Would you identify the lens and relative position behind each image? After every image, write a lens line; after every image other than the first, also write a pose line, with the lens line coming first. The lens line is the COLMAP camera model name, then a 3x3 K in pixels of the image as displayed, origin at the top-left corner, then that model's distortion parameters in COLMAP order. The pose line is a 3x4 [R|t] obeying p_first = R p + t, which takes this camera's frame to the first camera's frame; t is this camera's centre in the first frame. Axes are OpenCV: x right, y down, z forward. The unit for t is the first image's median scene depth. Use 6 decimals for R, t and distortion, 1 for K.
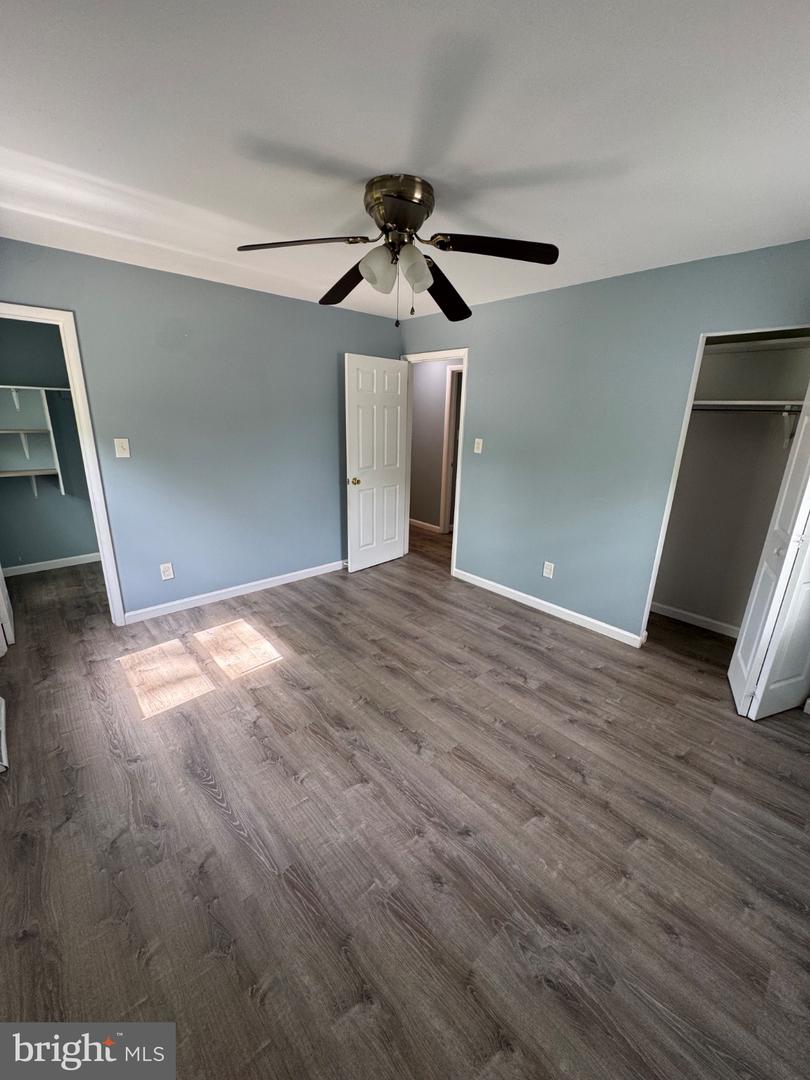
lens RADIAL K [[429.9, 0, 410.6], [0, 429.9, 538.9], [0, 0, 1]] dist [-0.004321, 0.000436]
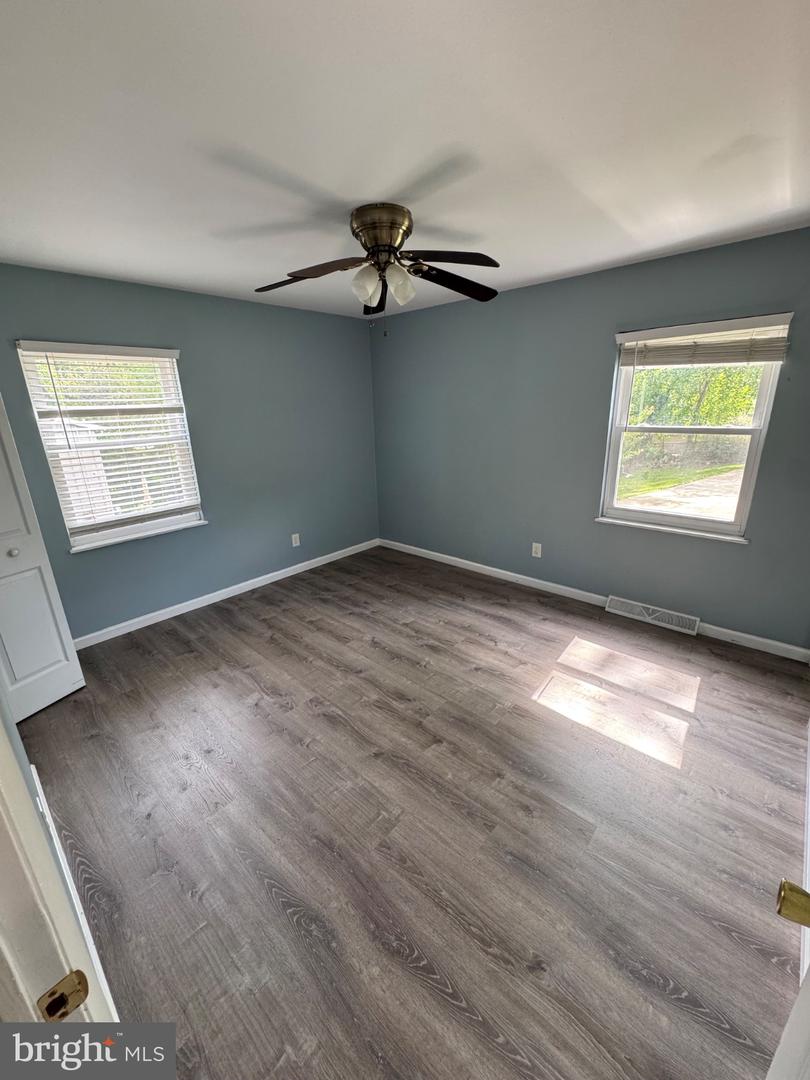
lens RADIAL K [[429.9, 0, 400.1], [0, 429.9, 536.2], [0, 0, 1]] dist [-0.004321, 0.000436]
pose [[-0.997150, 0.026122, -0.070775, 0.022785], [-0.017526, 0.832265, 0.554101, -0.626225], [0.073378, 0.553763, -0.829435, 2.035350]]
